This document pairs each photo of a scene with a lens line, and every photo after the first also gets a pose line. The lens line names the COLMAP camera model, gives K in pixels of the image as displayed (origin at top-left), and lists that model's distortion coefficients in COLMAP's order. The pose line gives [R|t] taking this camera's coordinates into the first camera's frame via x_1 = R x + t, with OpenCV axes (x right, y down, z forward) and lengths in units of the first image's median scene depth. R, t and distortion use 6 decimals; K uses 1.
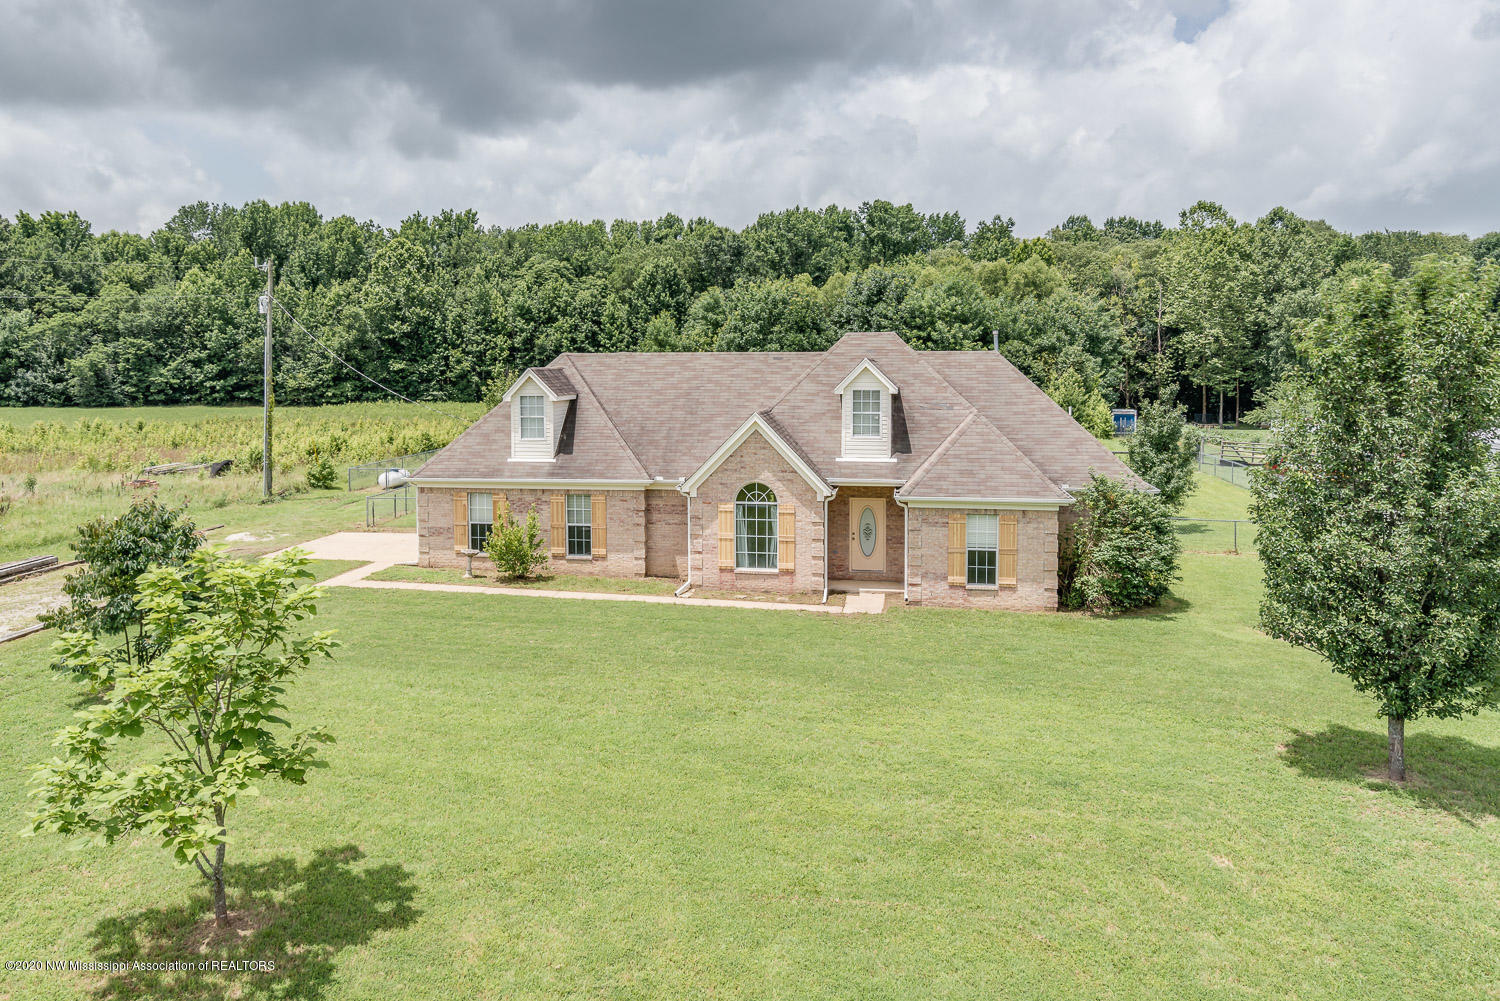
lens RADIAL K [[1067.2, 0, 686.1], [0, 1067.2, 415.8], [0, 0, 1]] dist [0.005607, 0.002835]
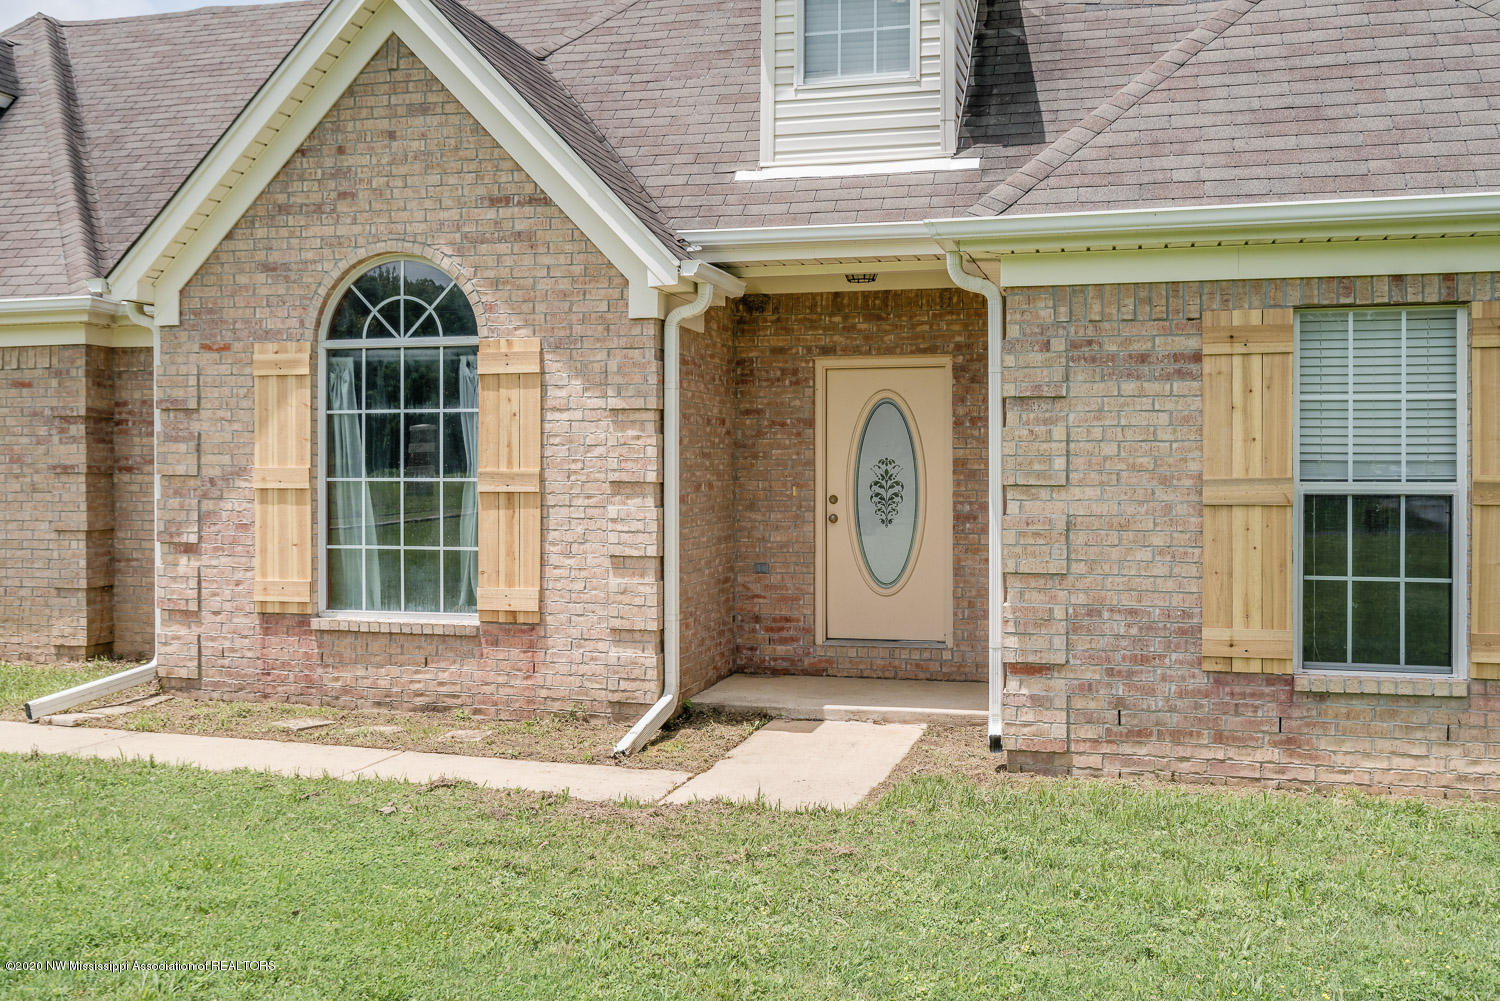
lens RADIAL K [[1422.8, 0, 747.2], [0, 1422.8, 472.3], [0, 0, 1]] dist [0.004853, 0.007927]
pose [[0.997894, 0.003062, -0.064799, 0.166393], [-0.005802, 0.999095, -0.042142, 0.124805], [0.064611, 0.042429, 0.997008, 0.681440]]
